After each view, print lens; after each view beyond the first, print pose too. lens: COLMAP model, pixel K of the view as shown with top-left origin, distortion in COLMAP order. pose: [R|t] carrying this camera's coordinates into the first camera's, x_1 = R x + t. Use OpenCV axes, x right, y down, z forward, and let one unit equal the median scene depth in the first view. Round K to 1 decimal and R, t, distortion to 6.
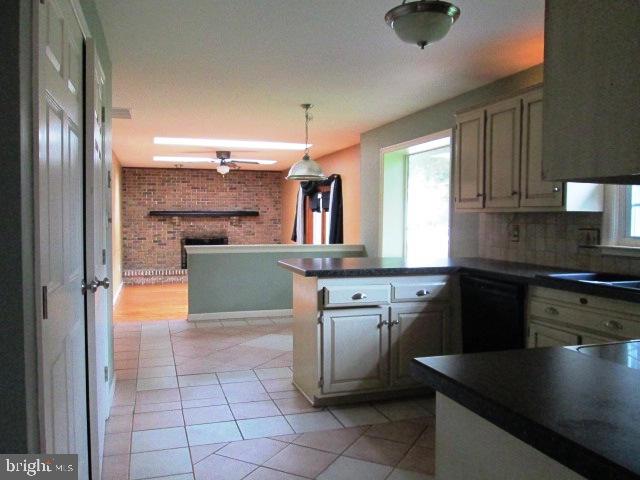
lens RADIAL K [[529.4, 0, 314.2], [0, 529.4, 239.6], [0, 0, 1]] dist [-0.037512, 0.021764]
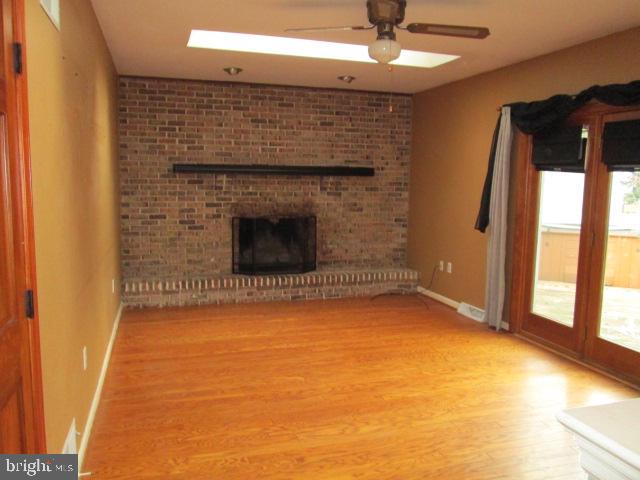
lens RADIAL K [[529.4, 0, 324.7], [0, 529.4, 239.1], [0, 0, 1]] dist [-0.037512, 0.021764]
pose [[0.999908, 0.012038, -0.006278, -0.155537], [-0.011587, 0.997648, 0.067560, -0.016768], [0.007077, -0.067481, 0.997695, 0.470944]]
